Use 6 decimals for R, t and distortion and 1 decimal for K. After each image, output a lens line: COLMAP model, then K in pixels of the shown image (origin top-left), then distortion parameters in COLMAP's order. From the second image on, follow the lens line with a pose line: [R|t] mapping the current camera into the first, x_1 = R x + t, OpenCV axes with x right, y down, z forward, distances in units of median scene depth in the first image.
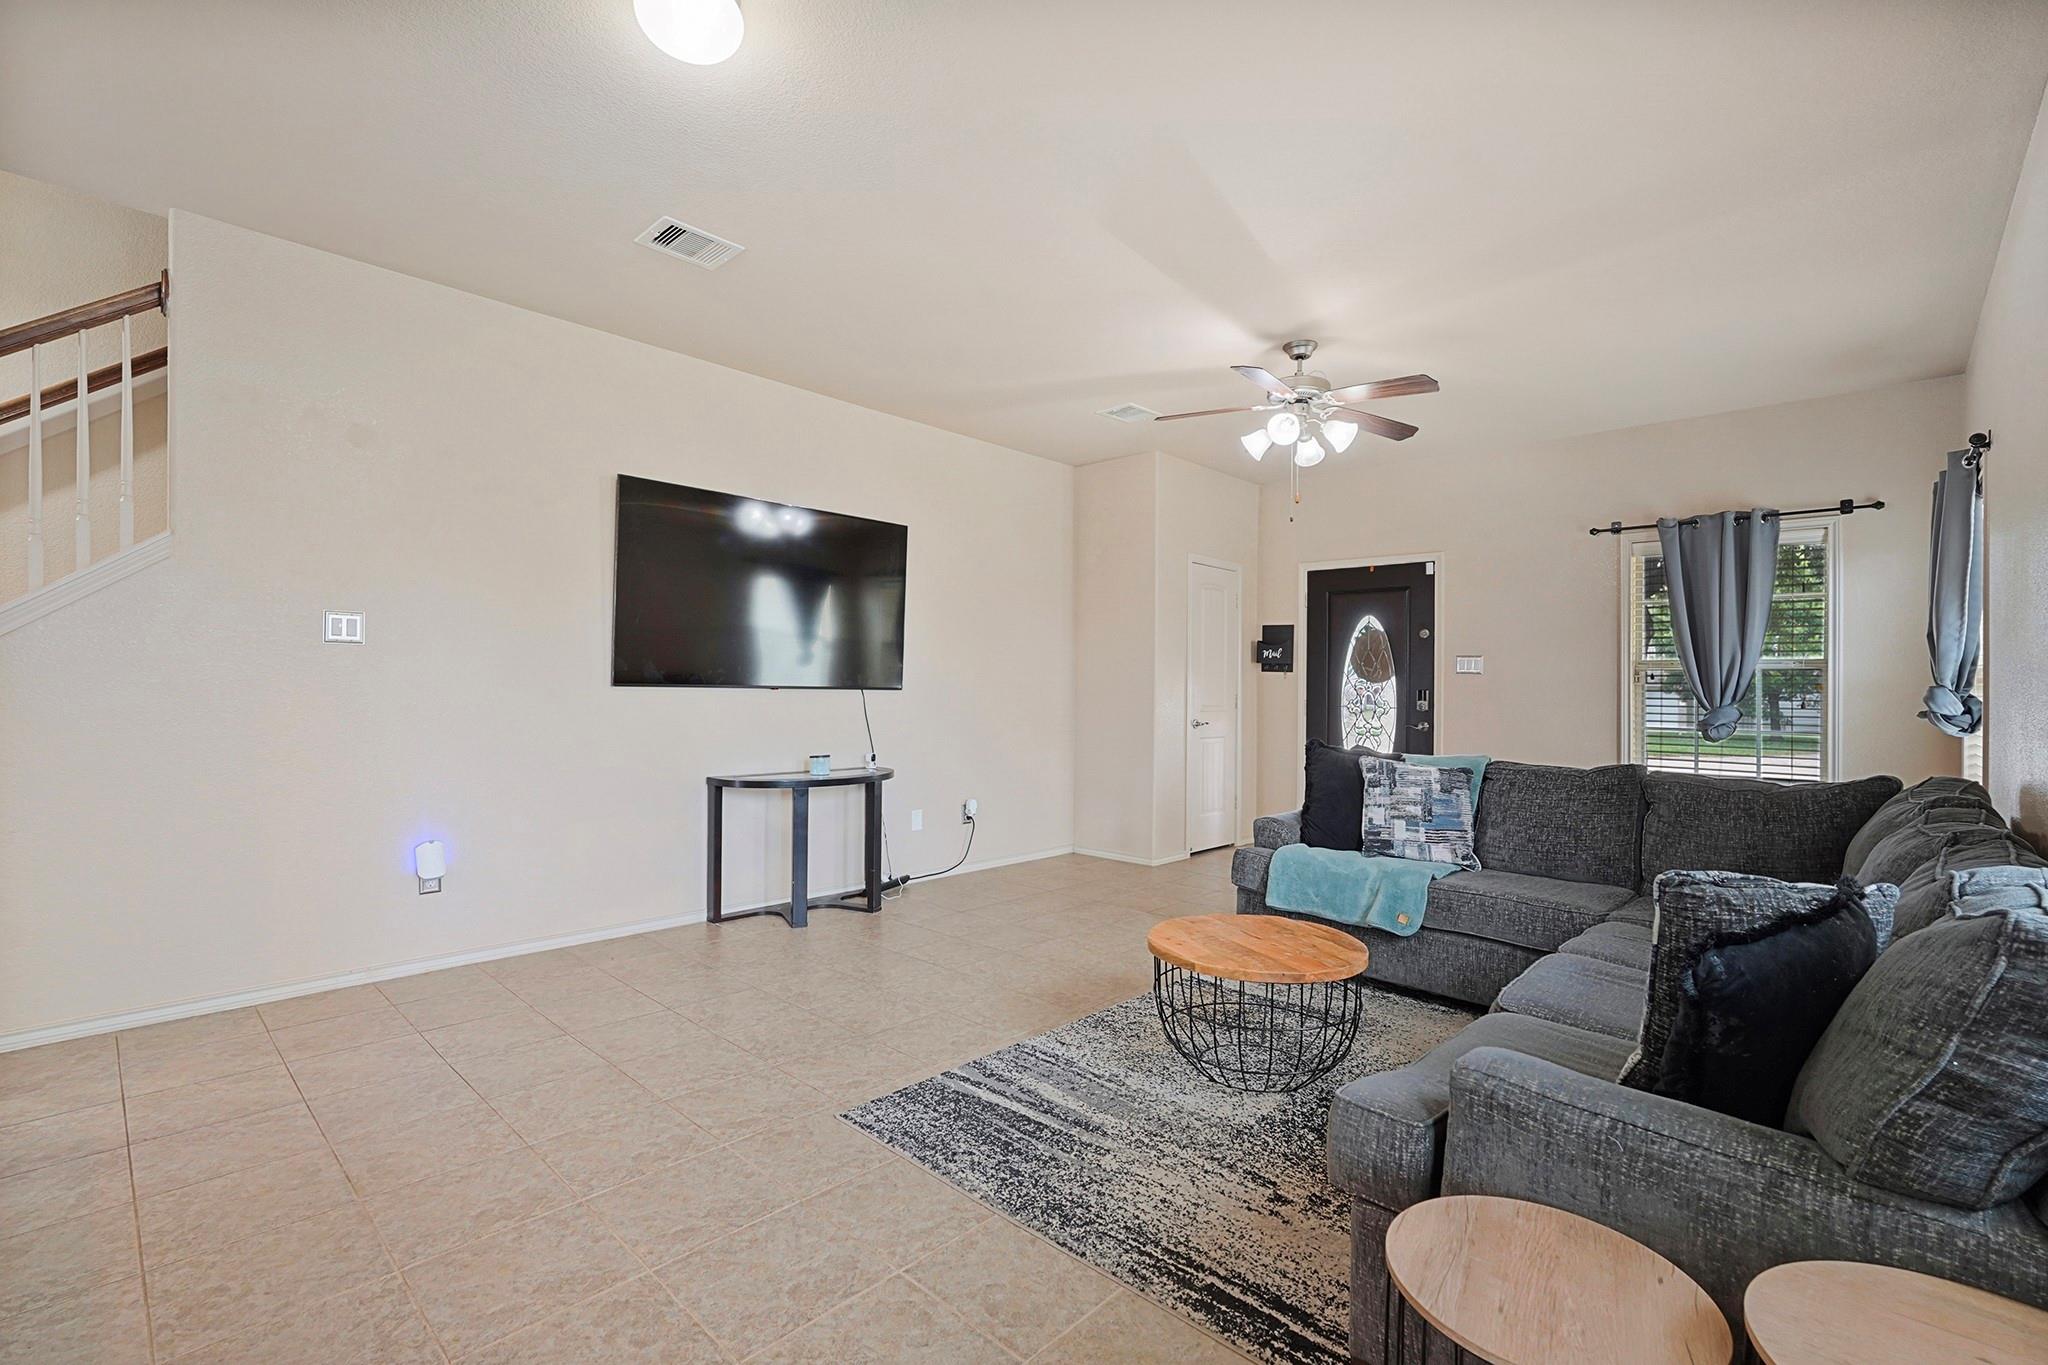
lens RADIAL K [[917.1, 0, 1025.9], [0, 917.1, 665.8], [0, 0, 1]] dist [-0.016106, 0.006686]
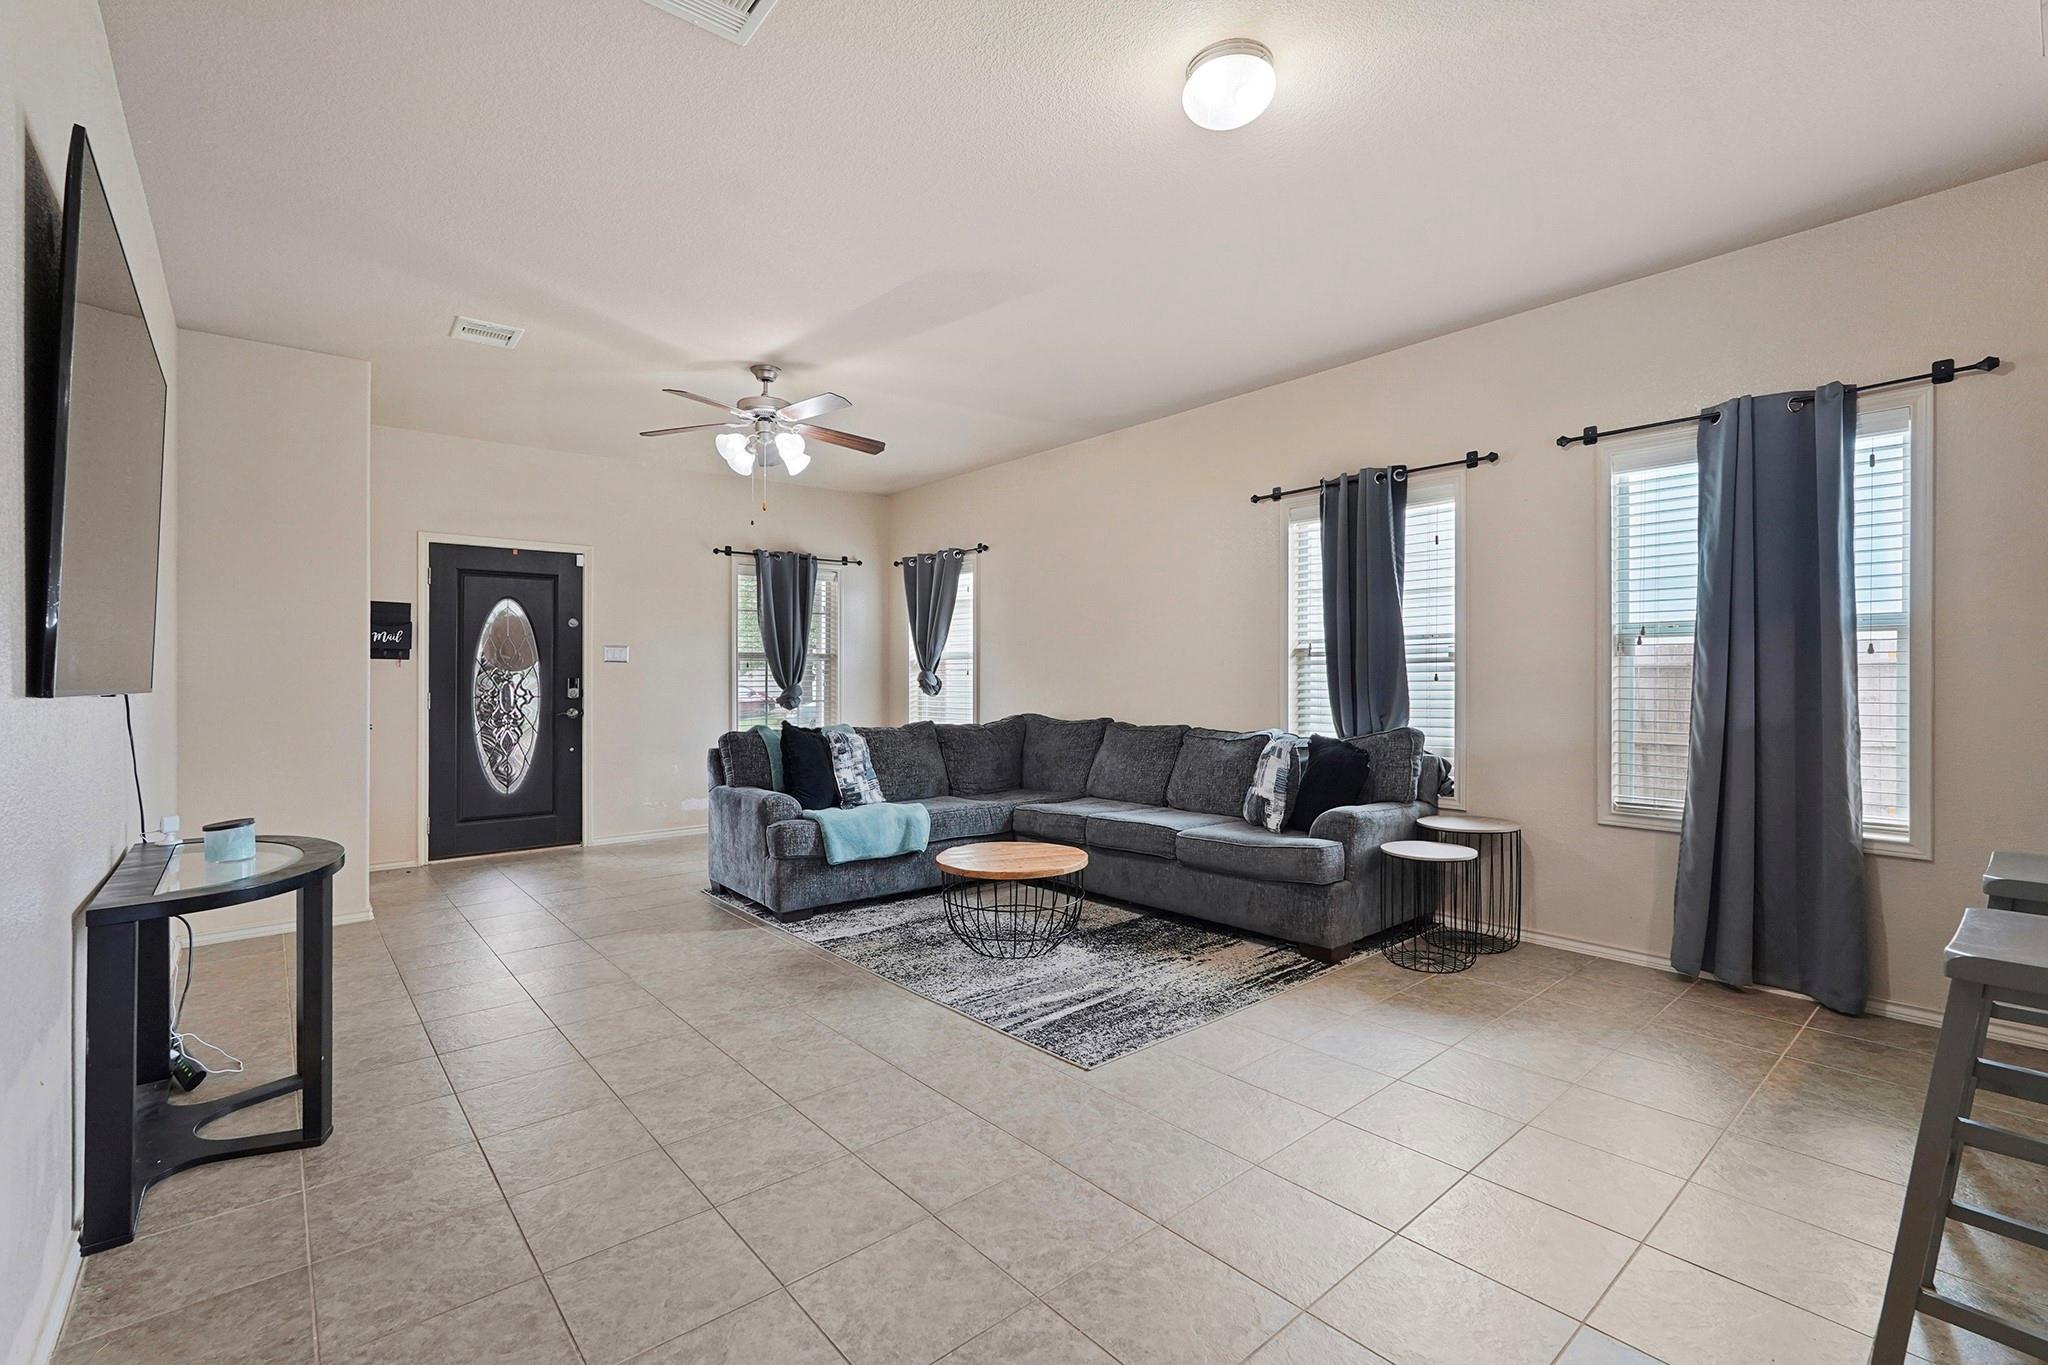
lens RADIAL K [[896.5, 0, 1022.8], [0, 896.5, 674.0], [0, 0, 1]] dist [-0.026569, 0.012212]
pose [[0.107023, -0.014672, 0.994148, -0.983575], [-0.014312, 0.999765, 0.016296, -0.002271], [-0.994154, -0.015972, 0.106787, 0.744104]]
